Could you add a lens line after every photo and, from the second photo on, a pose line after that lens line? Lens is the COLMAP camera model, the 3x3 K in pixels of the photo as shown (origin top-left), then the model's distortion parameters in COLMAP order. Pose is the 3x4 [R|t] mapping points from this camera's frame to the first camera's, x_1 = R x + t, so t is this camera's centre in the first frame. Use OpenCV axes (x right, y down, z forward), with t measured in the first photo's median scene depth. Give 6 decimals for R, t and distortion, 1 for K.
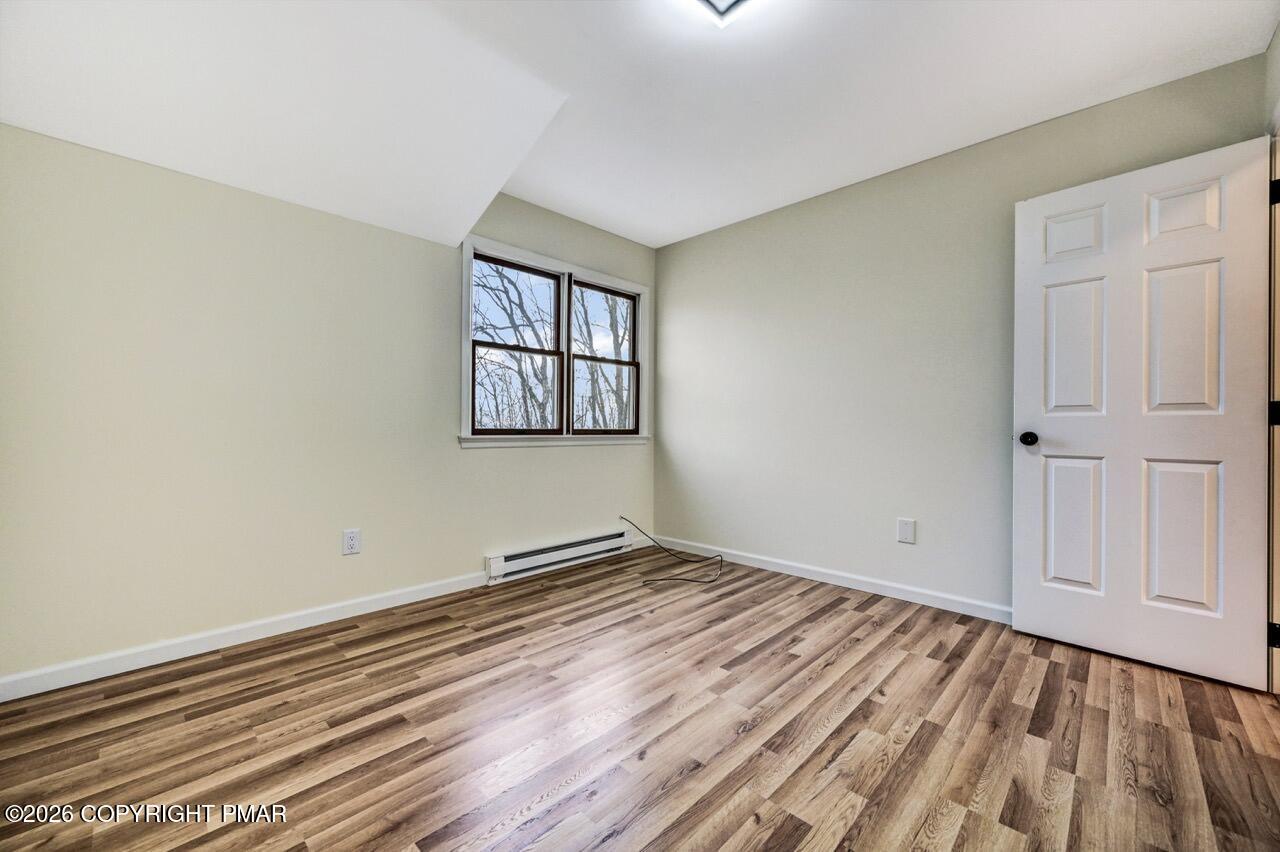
lens RADIAL K [[500.2, 0, 651.3], [0, 500.2, 425.5], [0, 0, 1]] dist [-0.002876, 0.001200]
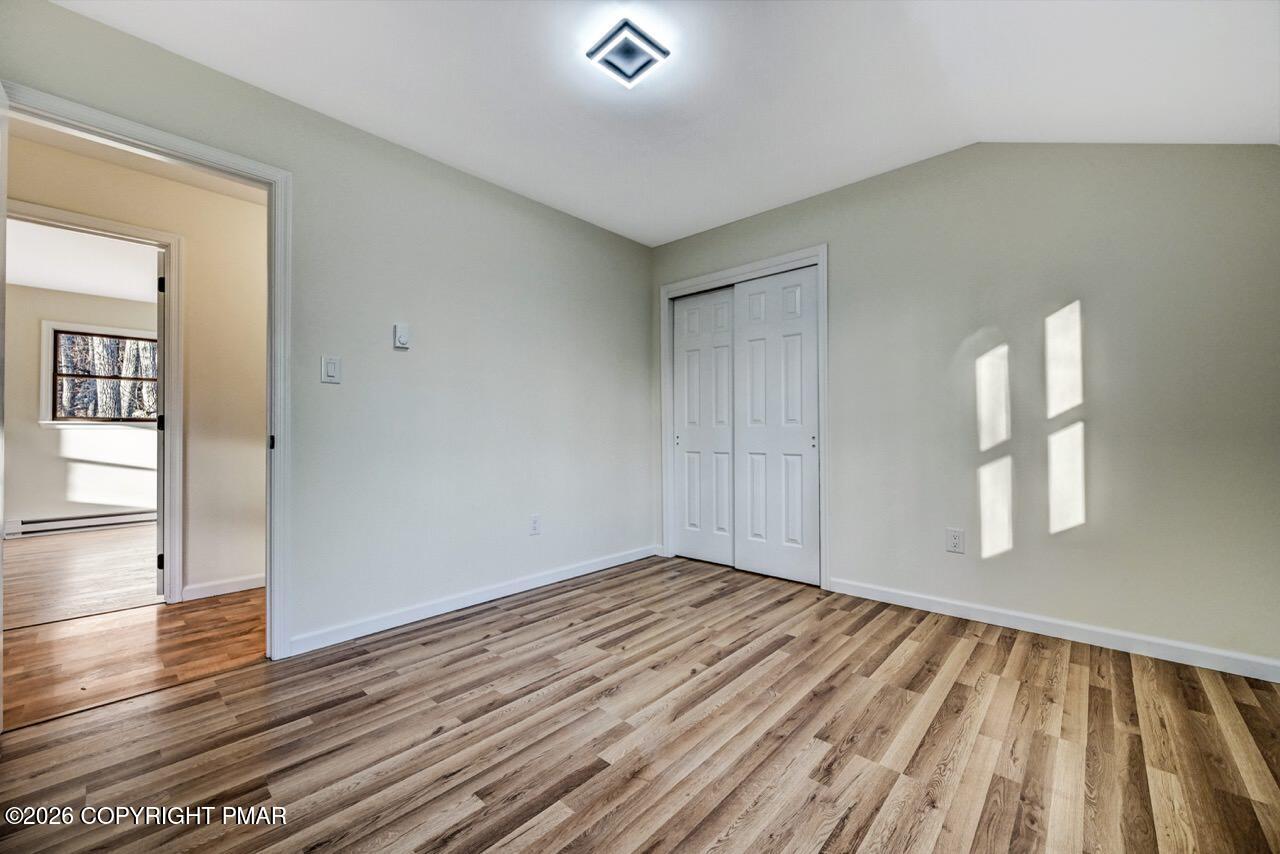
lens RADIAL K [[500.2, 0, 648.5], [0, 500.2, 433.0], [0, 0, 1]] dist [-0.002876, 0.001200]
pose [[-0.999836, -0.000647, -0.018107, 0.086780], [-0.000470, 0.999952, -0.009749, 0.013175], [0.018112, -0.009739, -0.999789, 1.578303]]
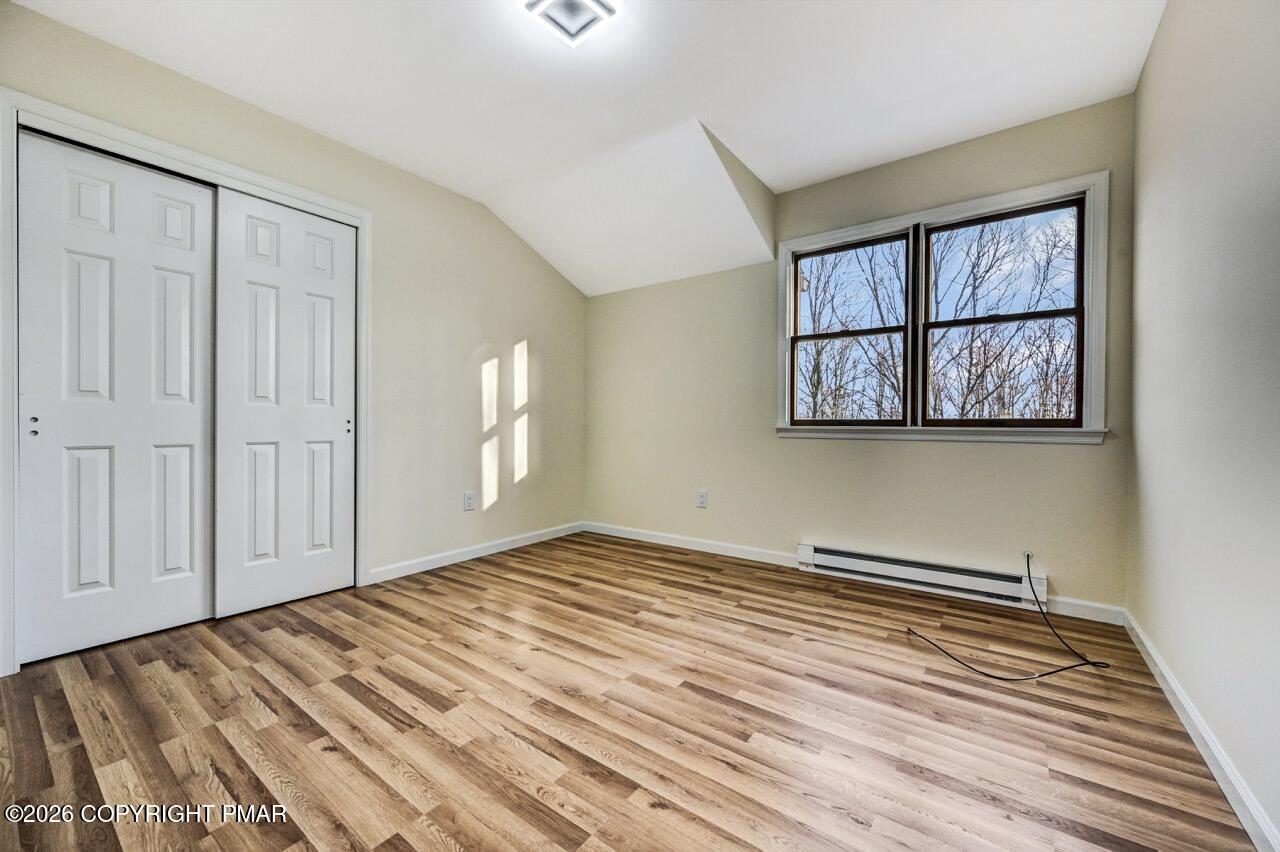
lens RADIAL K [[500.2, 0, 637.4], [0, 500.2, 430.8], [0, 0, 1]] dist [-0.002876, 0.001200]
pose [[0.116285, 0.007893, -0.993184, 0.923574], [0.003797, 0.999958, 0.008391, 0.027483], [0.993209, -0.004746, 0.116250, 0.745692]]
